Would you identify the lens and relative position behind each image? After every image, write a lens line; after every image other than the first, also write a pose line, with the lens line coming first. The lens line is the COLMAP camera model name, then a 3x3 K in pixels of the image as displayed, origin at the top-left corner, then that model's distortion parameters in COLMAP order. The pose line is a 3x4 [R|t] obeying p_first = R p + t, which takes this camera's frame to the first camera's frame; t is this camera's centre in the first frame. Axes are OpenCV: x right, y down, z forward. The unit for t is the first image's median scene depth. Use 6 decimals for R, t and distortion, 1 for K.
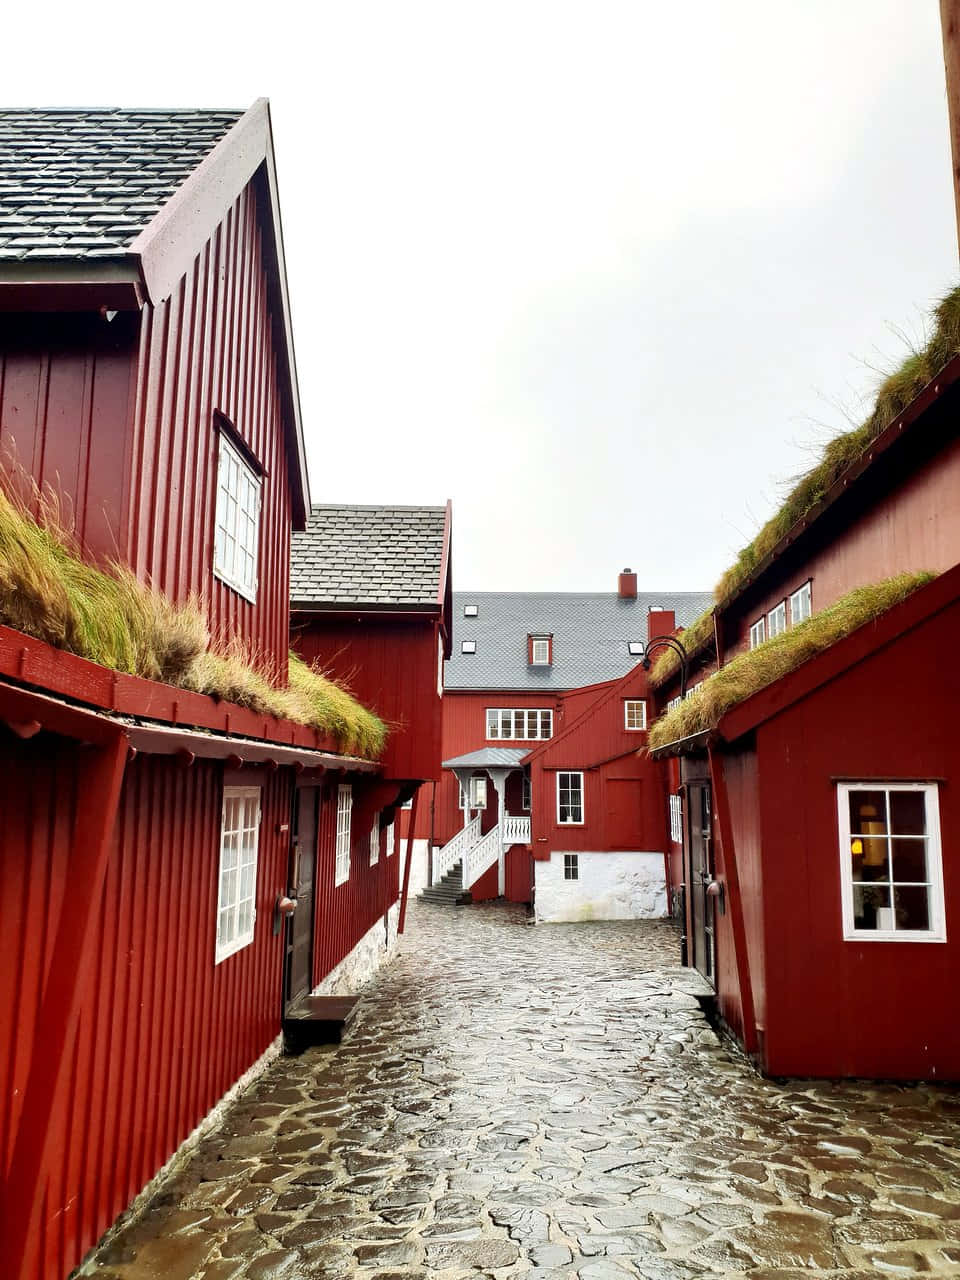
lens RADIAL K [[988.4, 0, 482.7], [0, 988.4, 621.0], [0, 0, 1]] dist [0.103213, -0.002422]
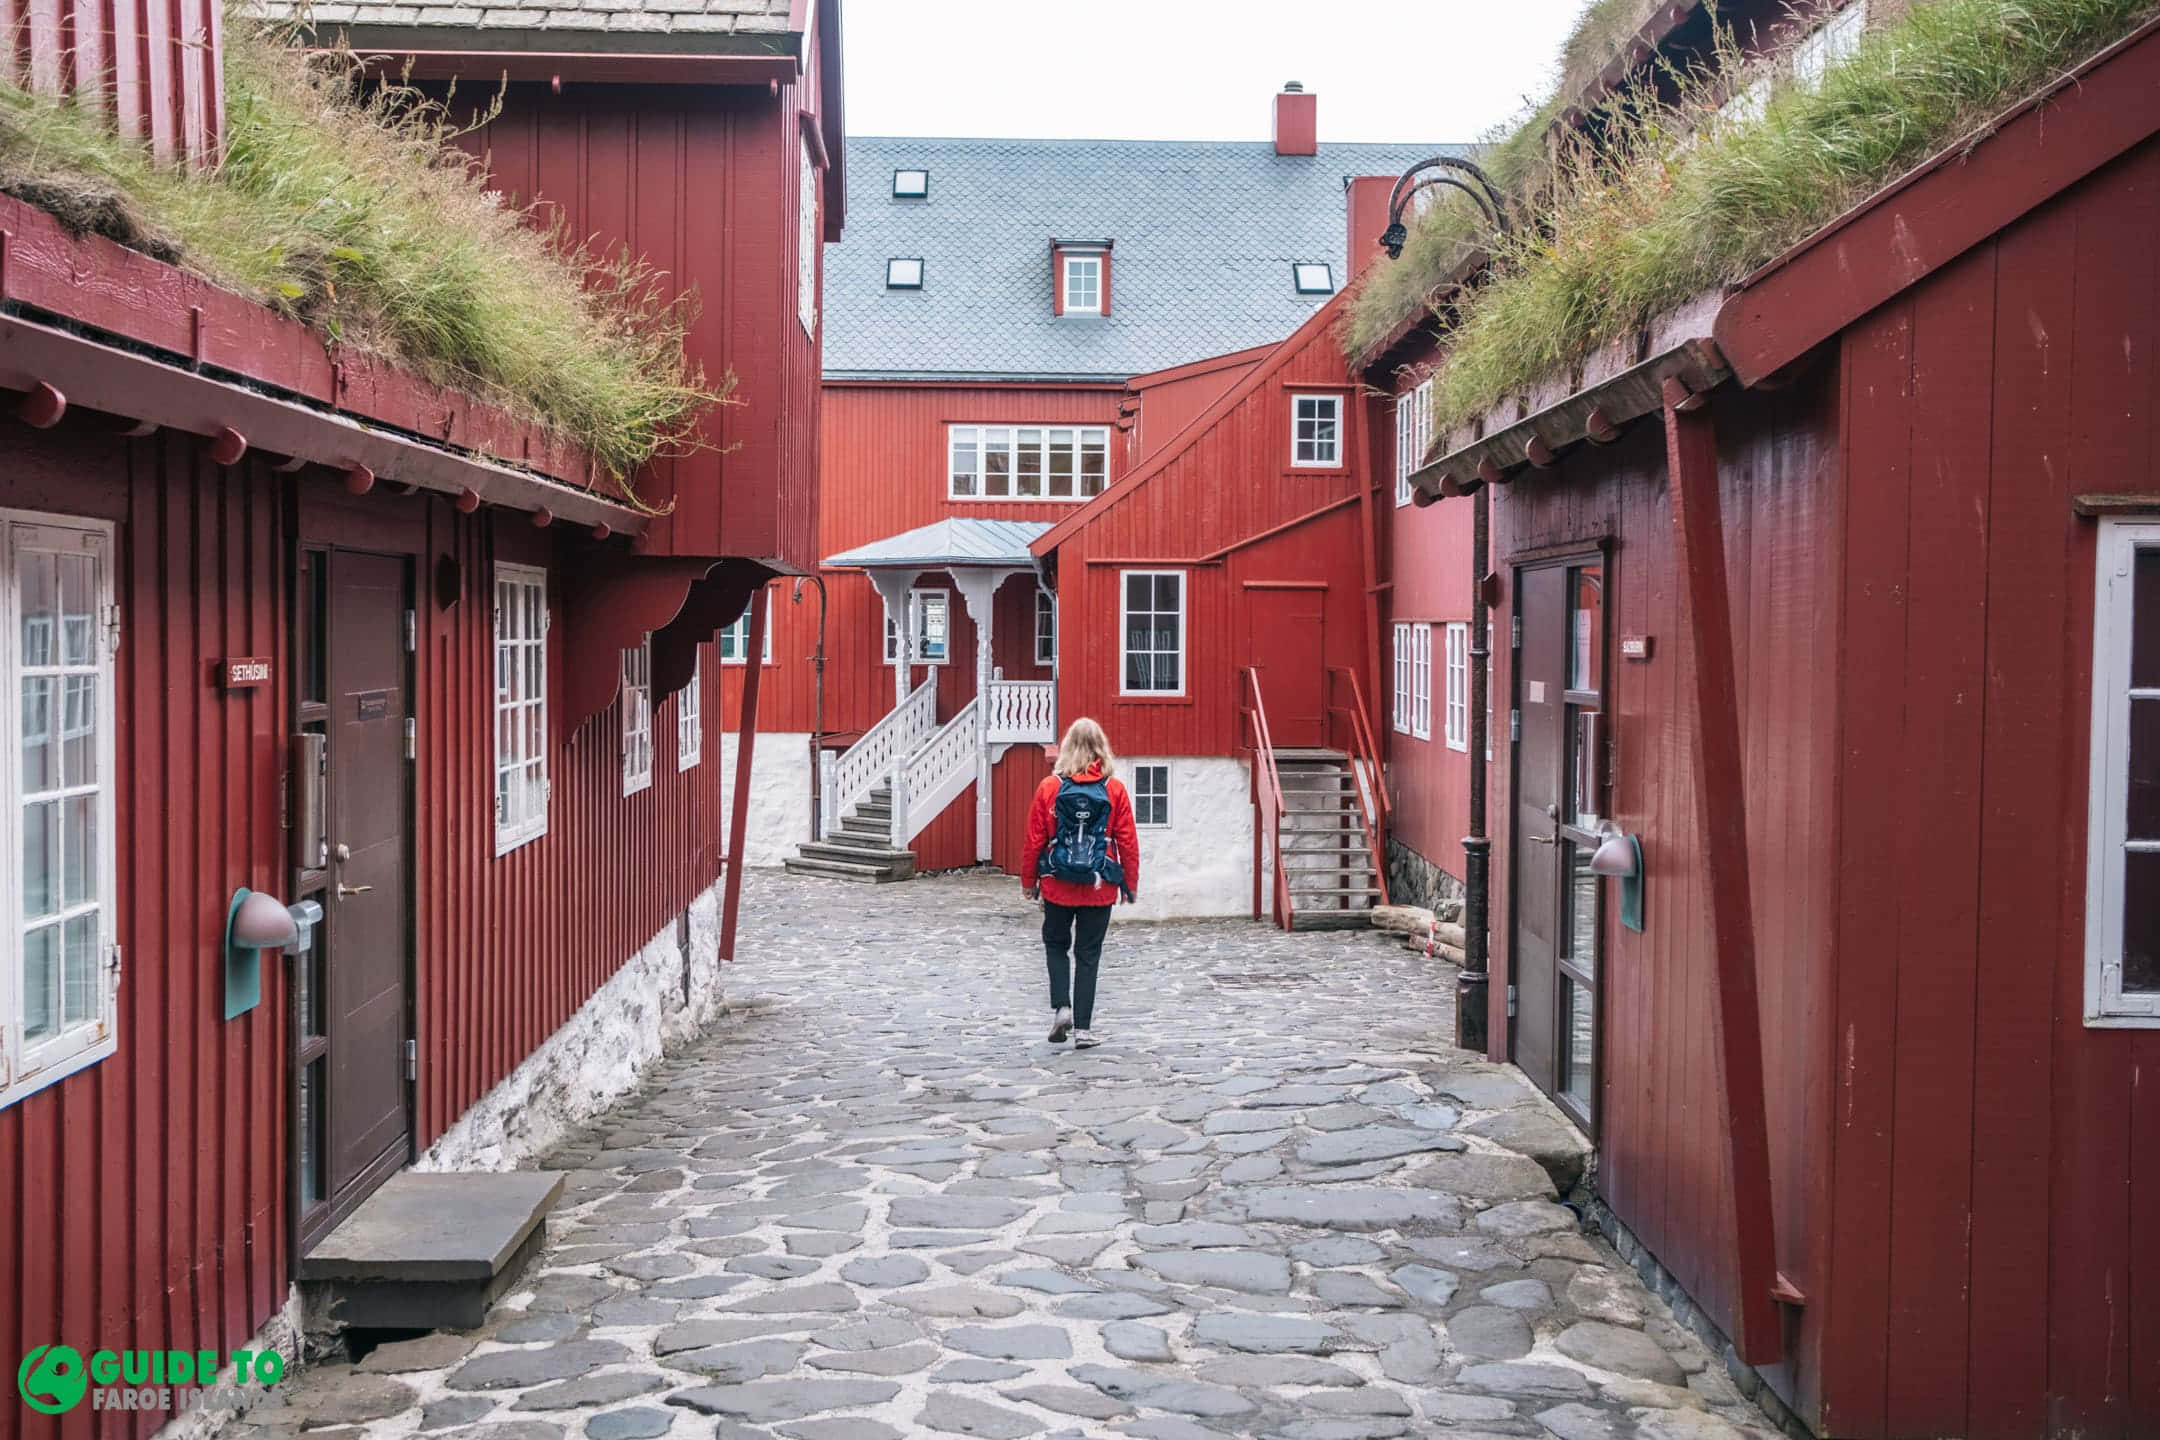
lens RADIAL K [[2131.9, 0, 1080.0], [0, 2131.9, 720.0], [0, 0, 1]] dist [0.020667, -0.000603]
pose [[0.998013, -0.001987, 0.062976, 0.002797], [-0.011050, 0.978491, 0.205992, 0.032297], [-0.062031, -0.206278, 0.976525, 0.134132]]
